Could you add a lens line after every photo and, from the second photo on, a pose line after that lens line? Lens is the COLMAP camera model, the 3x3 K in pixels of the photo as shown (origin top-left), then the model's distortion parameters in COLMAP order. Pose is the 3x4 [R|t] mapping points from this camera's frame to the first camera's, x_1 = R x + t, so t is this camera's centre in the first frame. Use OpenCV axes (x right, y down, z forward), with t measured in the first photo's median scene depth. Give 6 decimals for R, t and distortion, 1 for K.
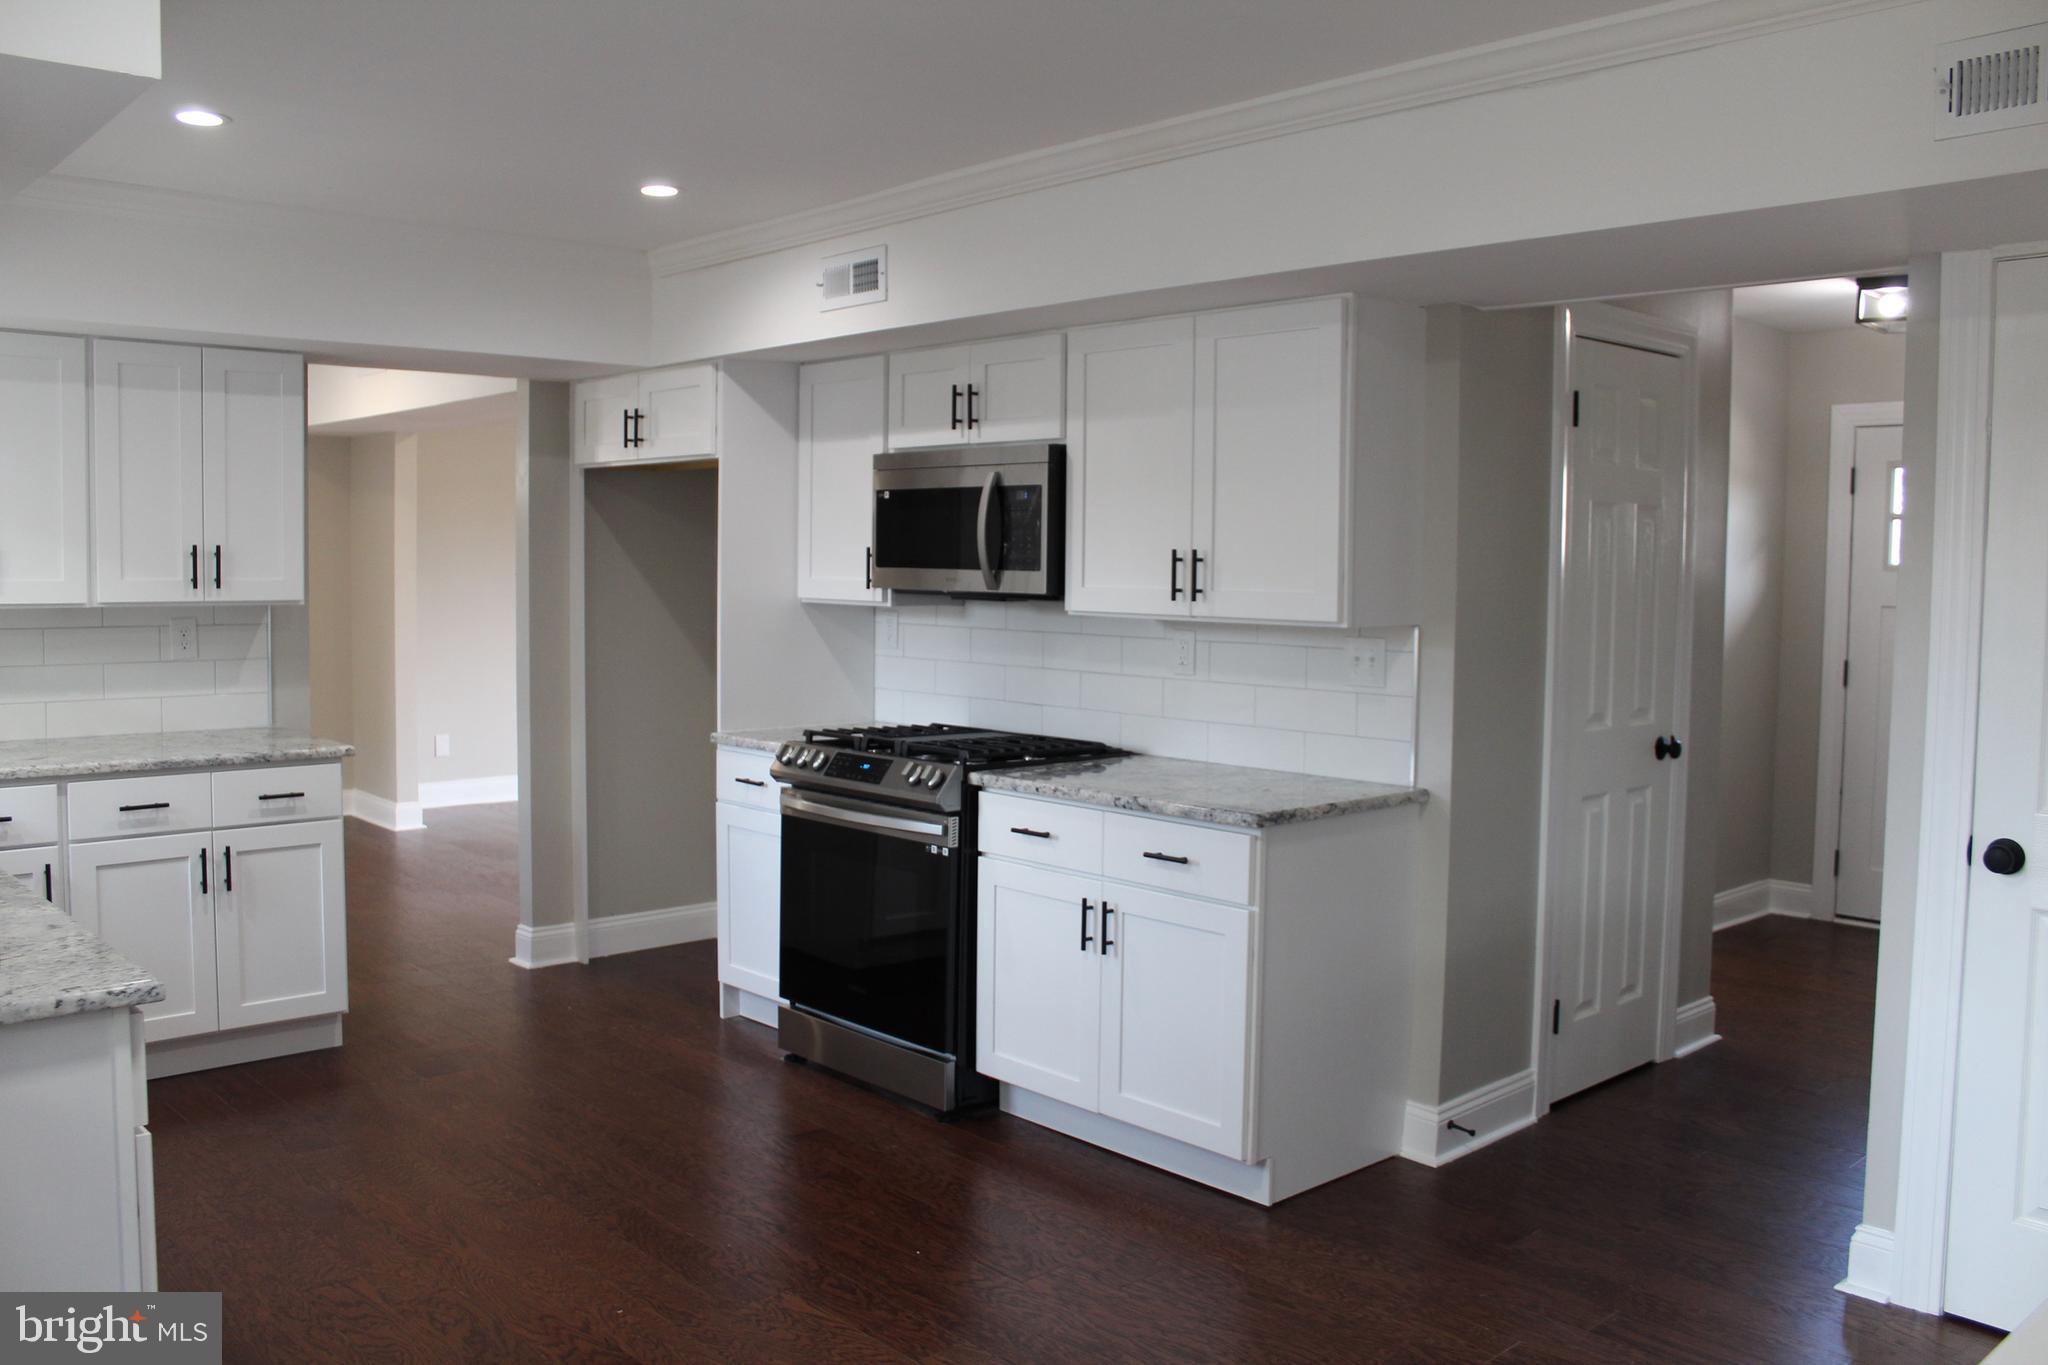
lens RADIAL K [[1695.2, 0, 1024.0], [0, 1695.2, 682.5], [0, 0, 1]] dist [-0.167394, 0.131768]
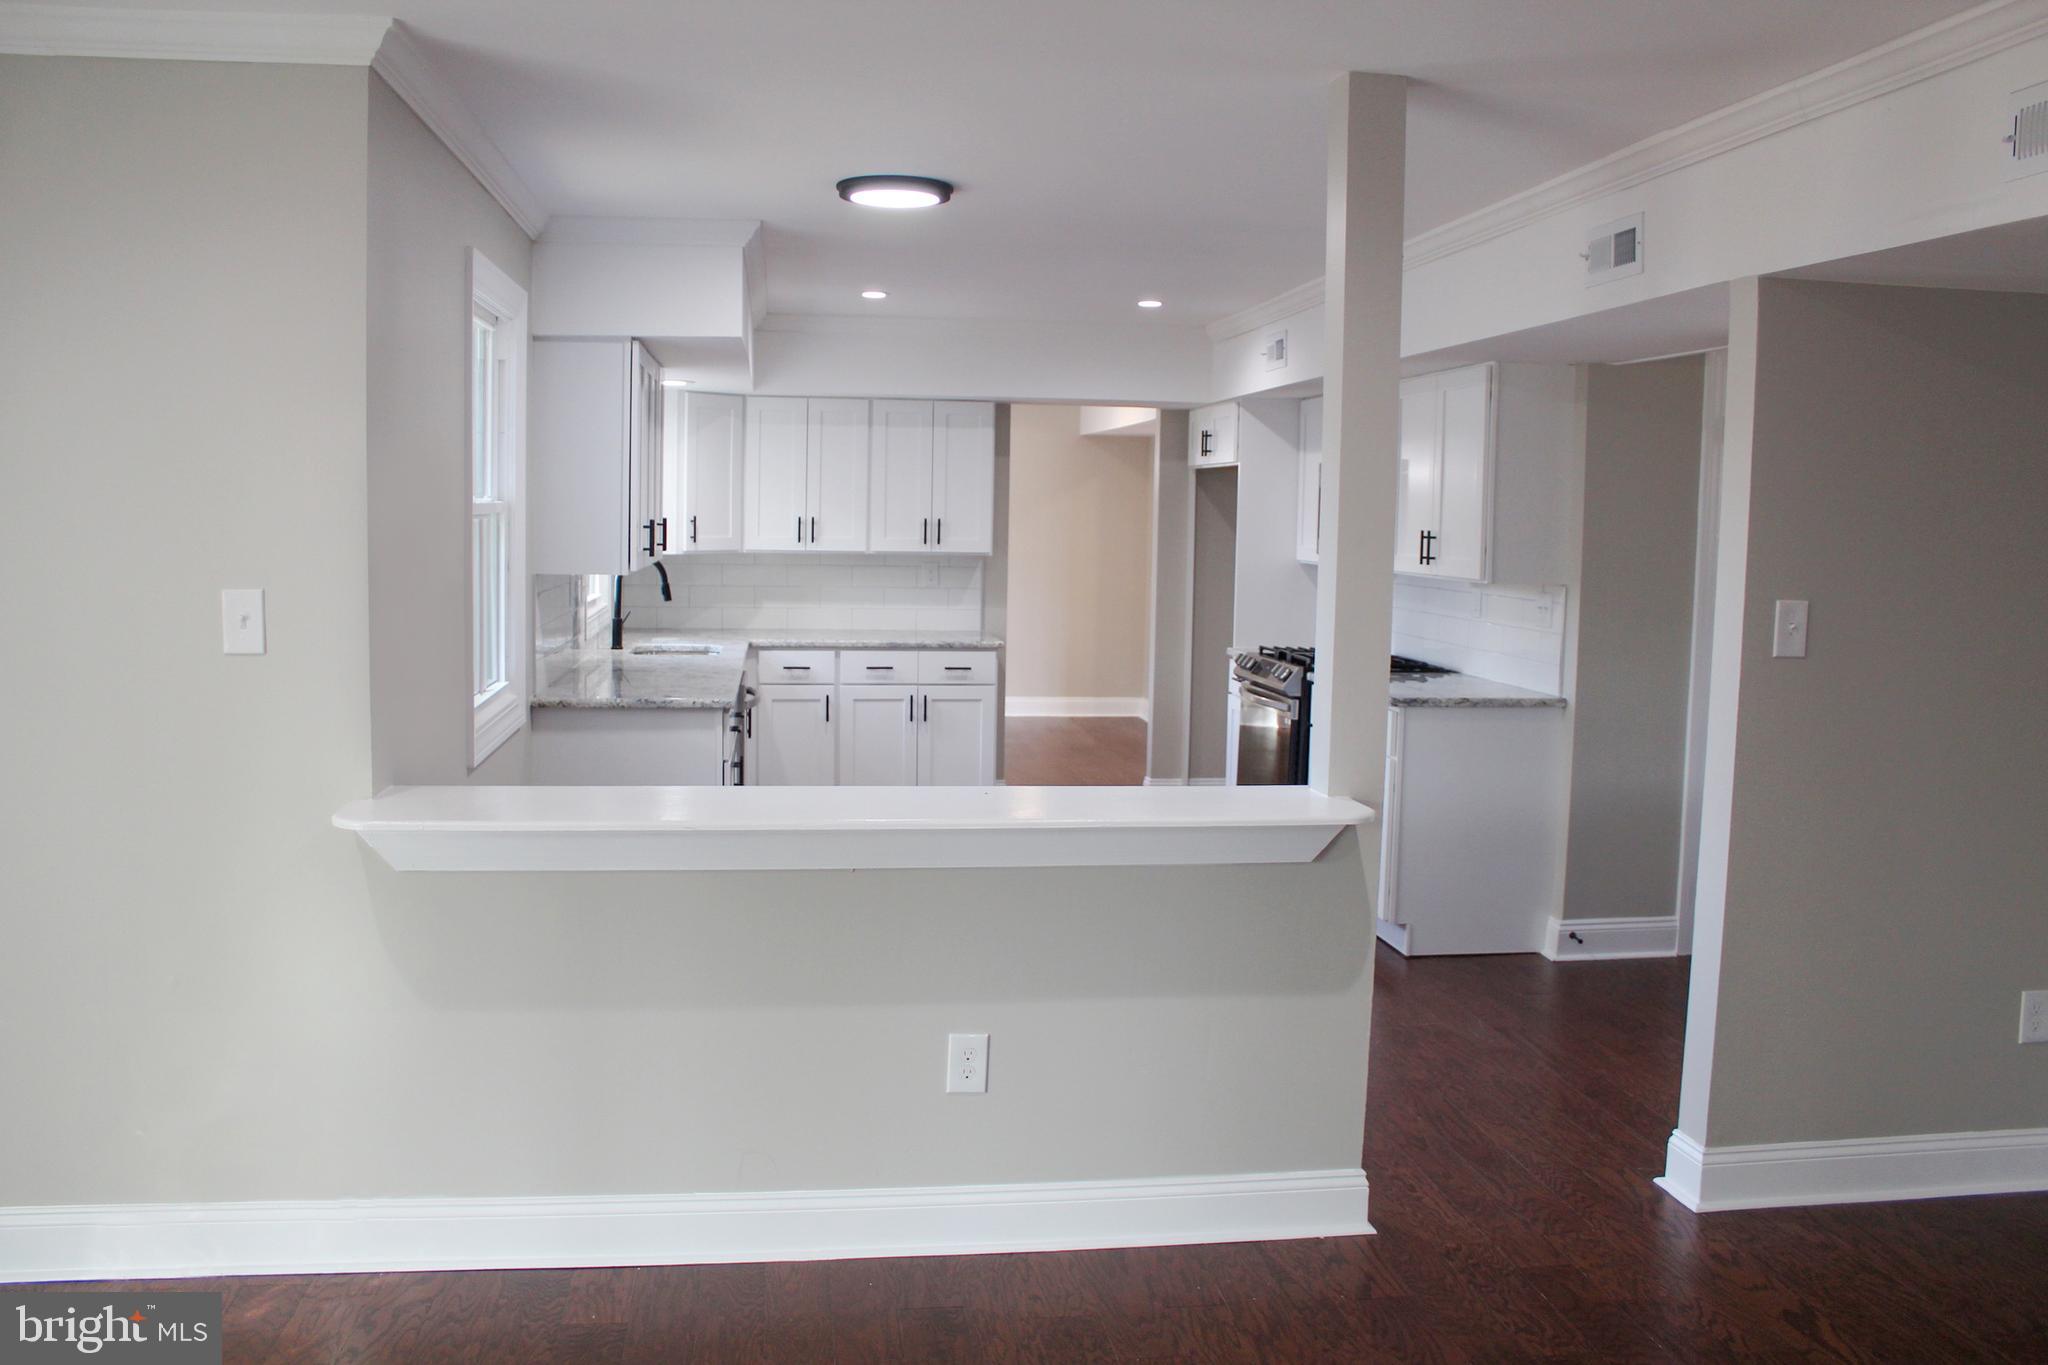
lens RADIAL K [[1695.2, 0, 1024.0], [0, 1695.2, 682.5], [0, 0, 1]] dist [-0.167394, 0.131768]
pose [[0.824576, 0.060142, -0.562545, 0.597319], [-0.050670, 0.998188, 0.032445, 0.024459], [0.563478, 0.001751, 0.826129, -0.405194]]
